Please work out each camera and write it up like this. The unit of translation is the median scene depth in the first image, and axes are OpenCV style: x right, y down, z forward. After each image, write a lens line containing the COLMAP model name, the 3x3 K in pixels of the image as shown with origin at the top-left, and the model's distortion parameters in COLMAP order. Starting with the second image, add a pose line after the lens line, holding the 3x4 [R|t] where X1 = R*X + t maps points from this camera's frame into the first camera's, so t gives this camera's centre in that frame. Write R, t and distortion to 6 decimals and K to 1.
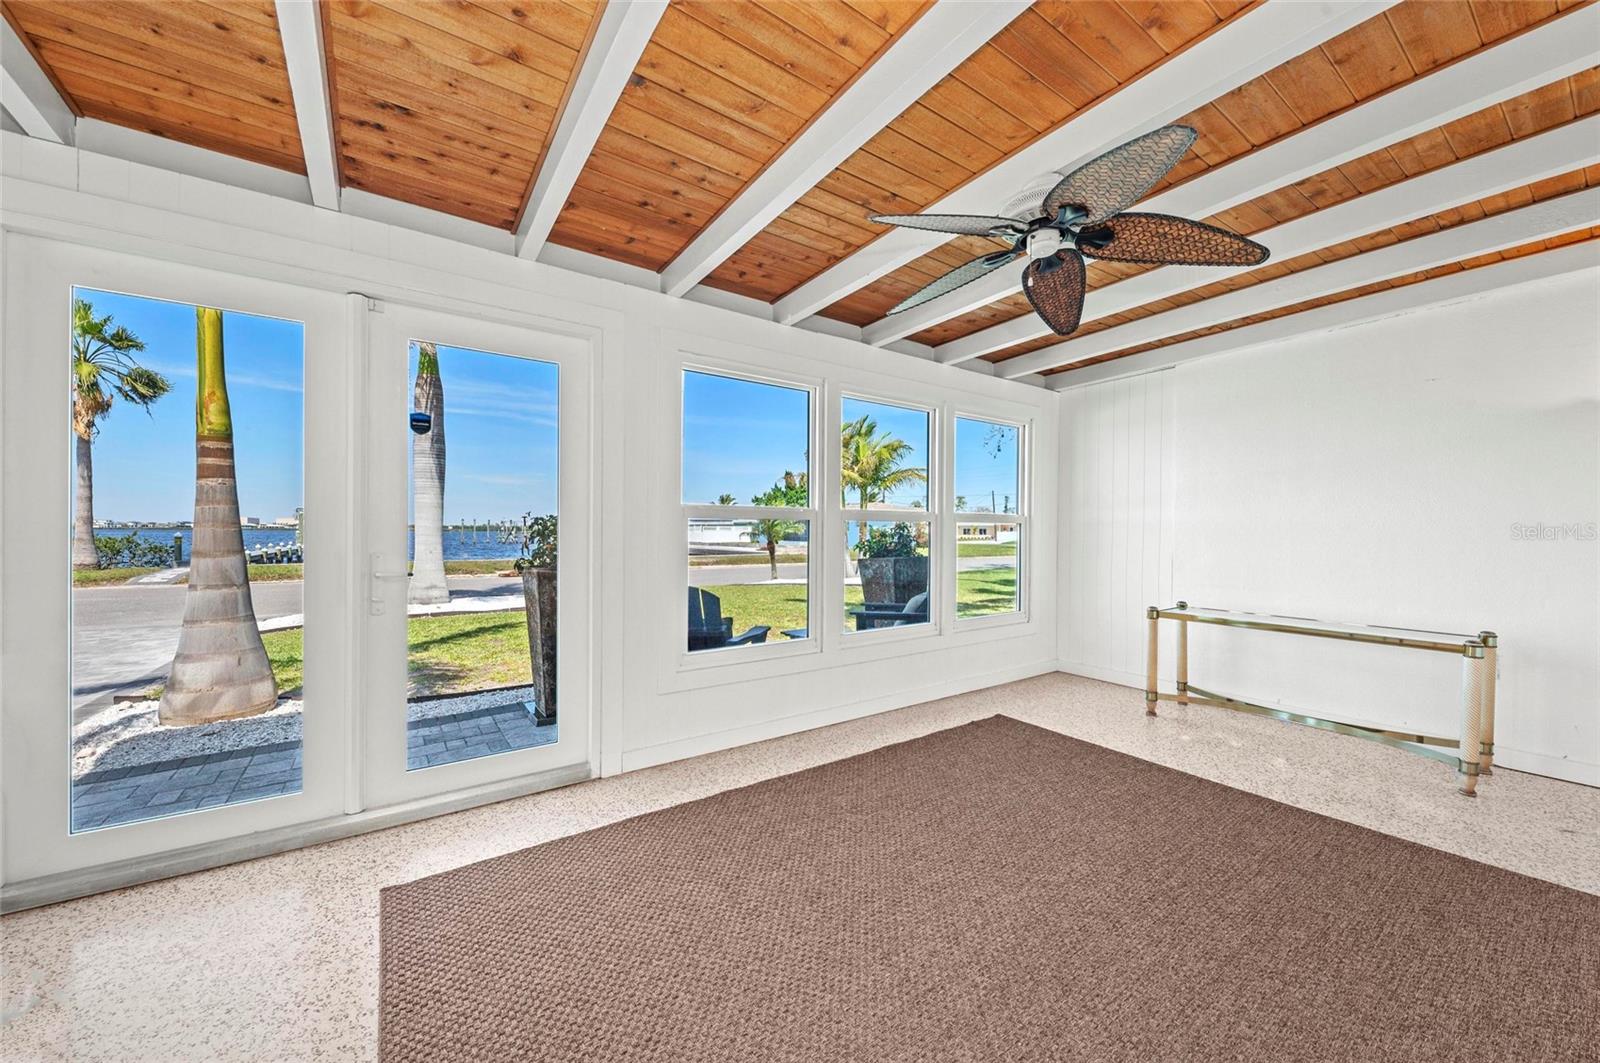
lens RADIAL K [[584.8, 0, 802.0], [0, 584.8, 537.2], [0, 0, 1]] dist [0.001356, 0.000041]
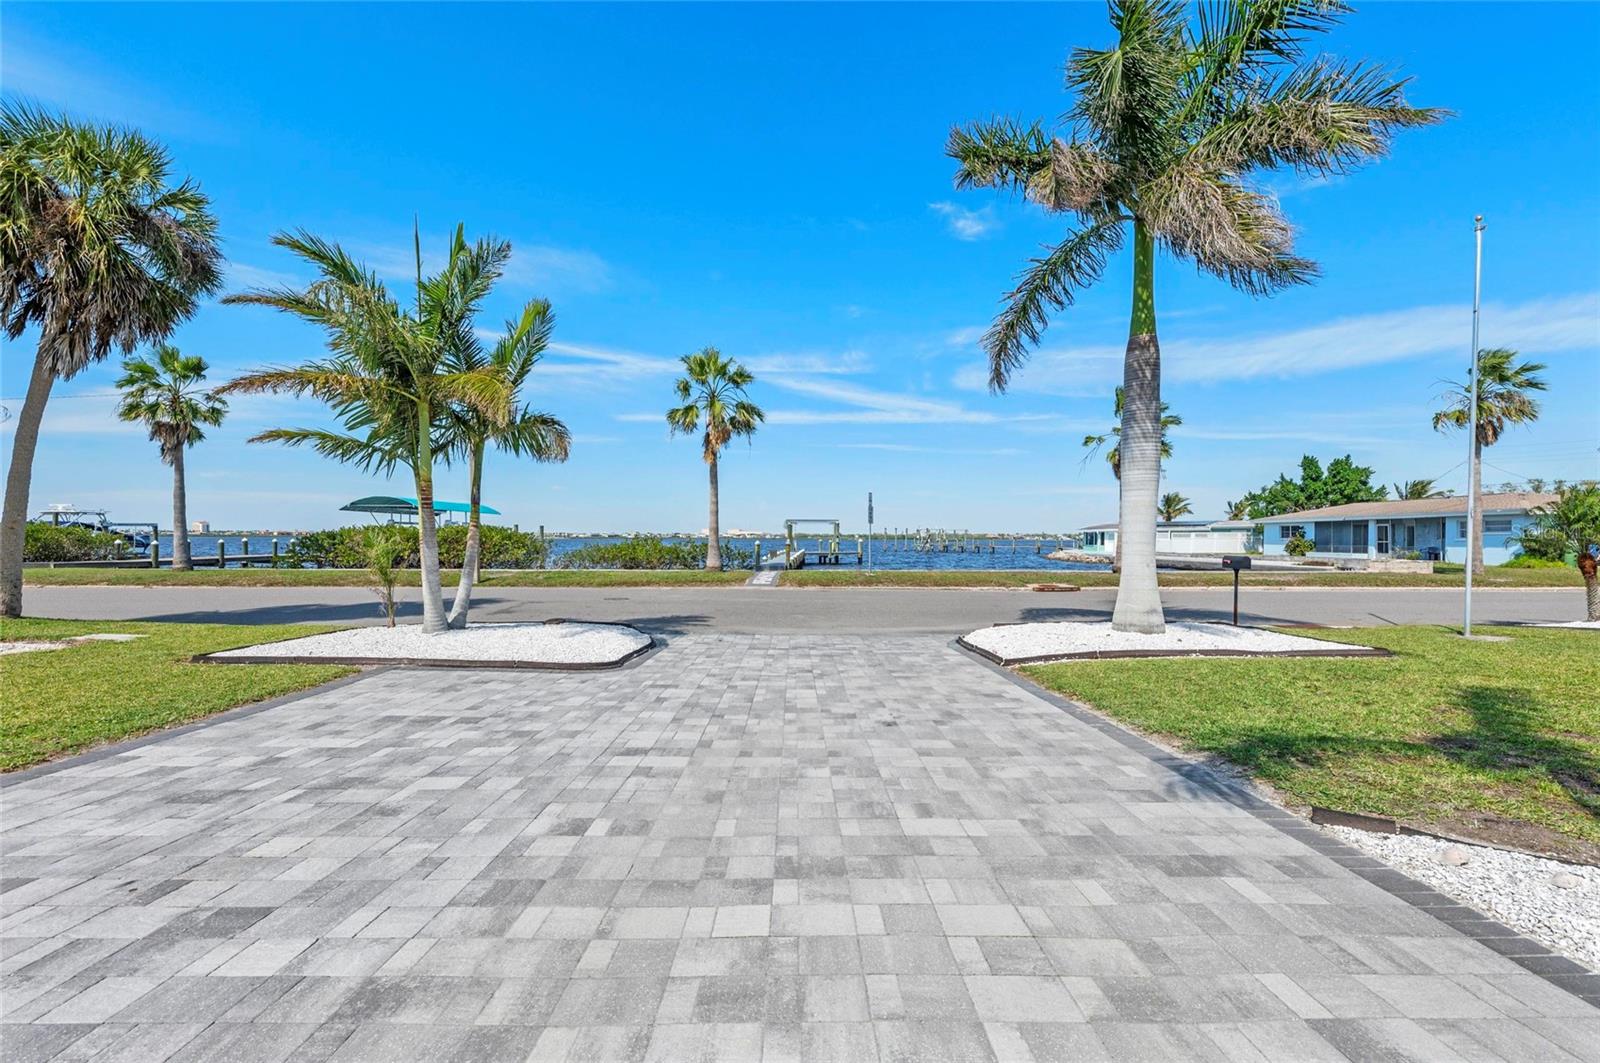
lens RADIAL K [[629.7, 0, 797.6], [0, 629.7, 538.1], [0, 0, 1]] dist [0.007713, -0.003380]
pose [[0.821139, -0.002172, -0.570724, -0.602700], [-0.005543, 0.999915, -0.011781, 0.002369], [0.570701, 0.012837, 0.821058, 0.064445]]
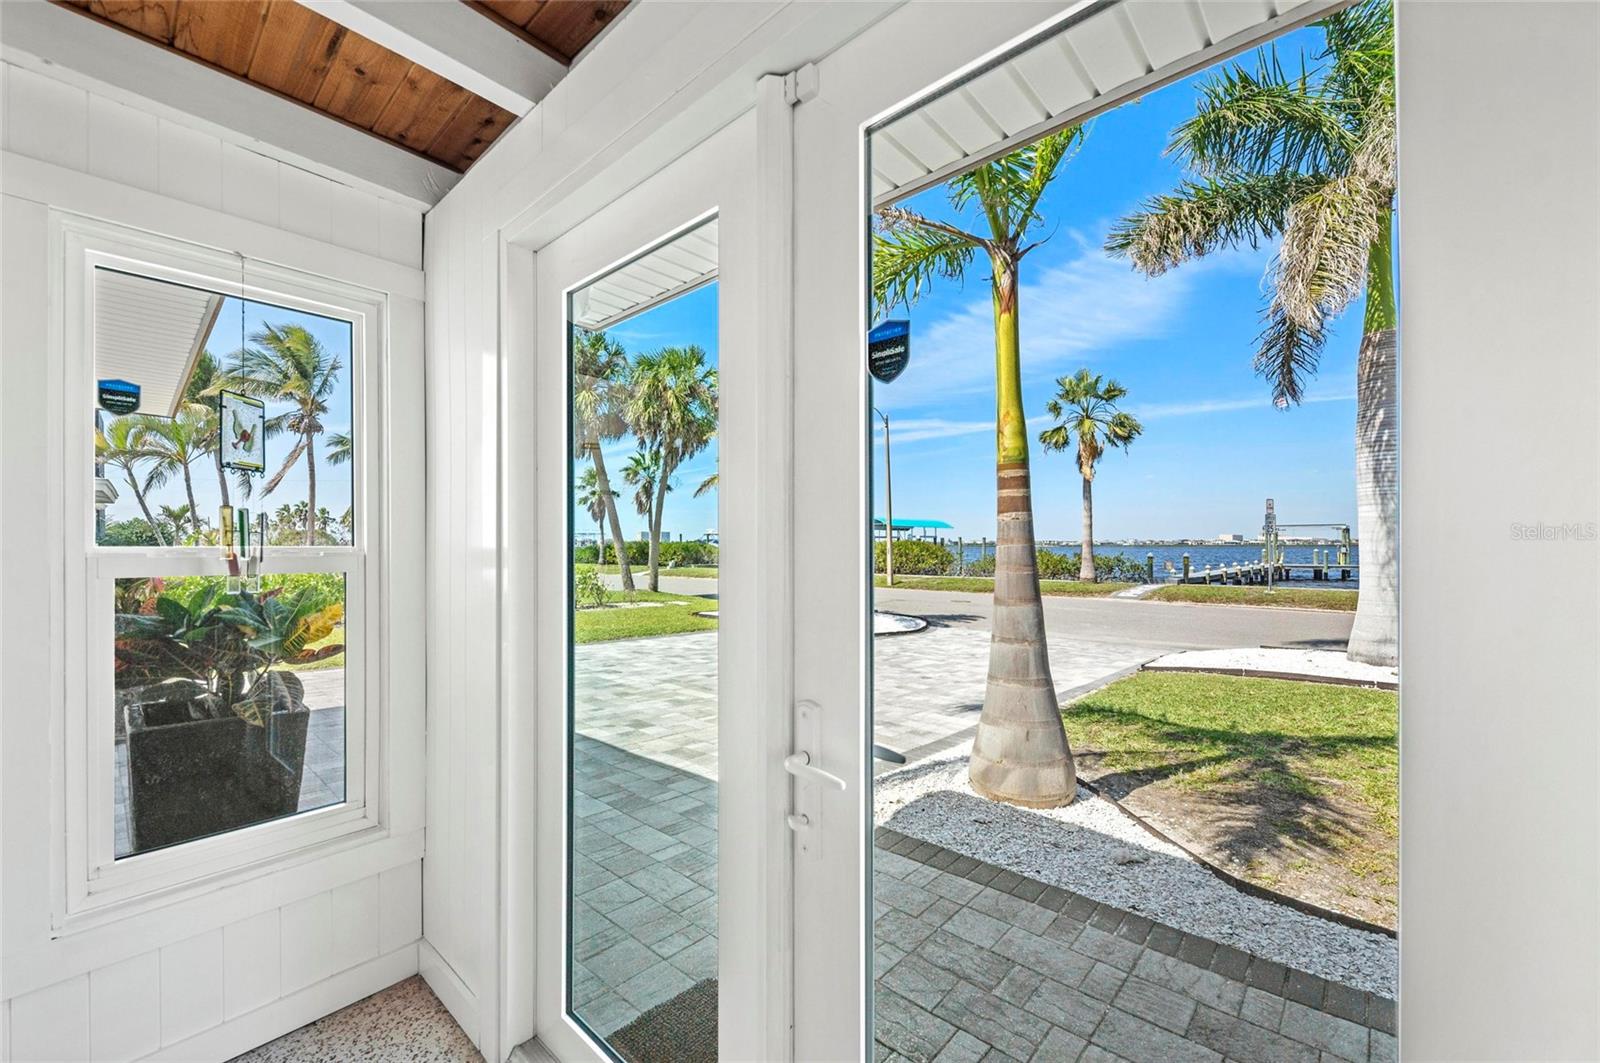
lens RADIAL K [[629.7, 0, 803.7], [0, 629.7, 545.0], [0, 0, 1]] dist [0.007713, -0.003380]
pose [[0.216532, -0.006843, -0.976252, -0.067040], [-0.006920, 0.999940, -0.008543, -0.016946], [0.976251, 0.008605, 0.216472, 0.197749]]
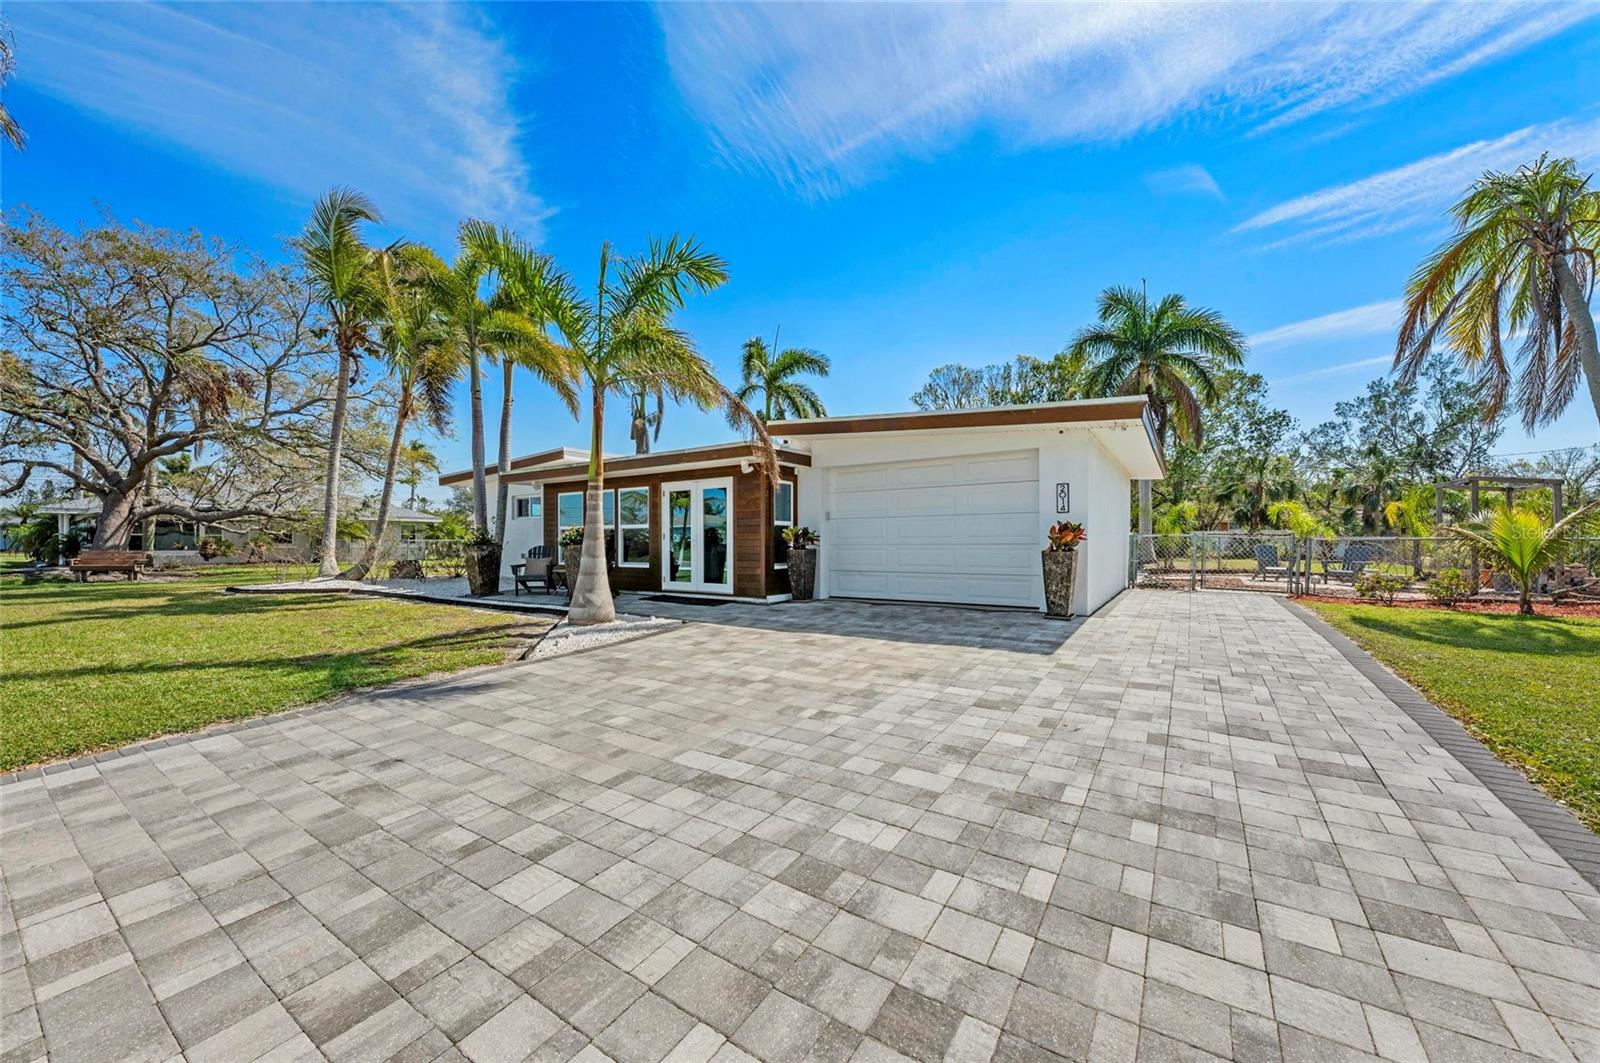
lens RADIAL K [[584.8, 0, 799.1], [0, 584.8, 535.0], [0, 0, 1]] dist [0.001356, 0.000041]
pose [[-0.357569, 0.006355, 0.933865, -1.255528], [0.010204, 0.999944, -0.002897, 0.011606], [-0.933831, 0.008493, -0.357614, 0.421985]]
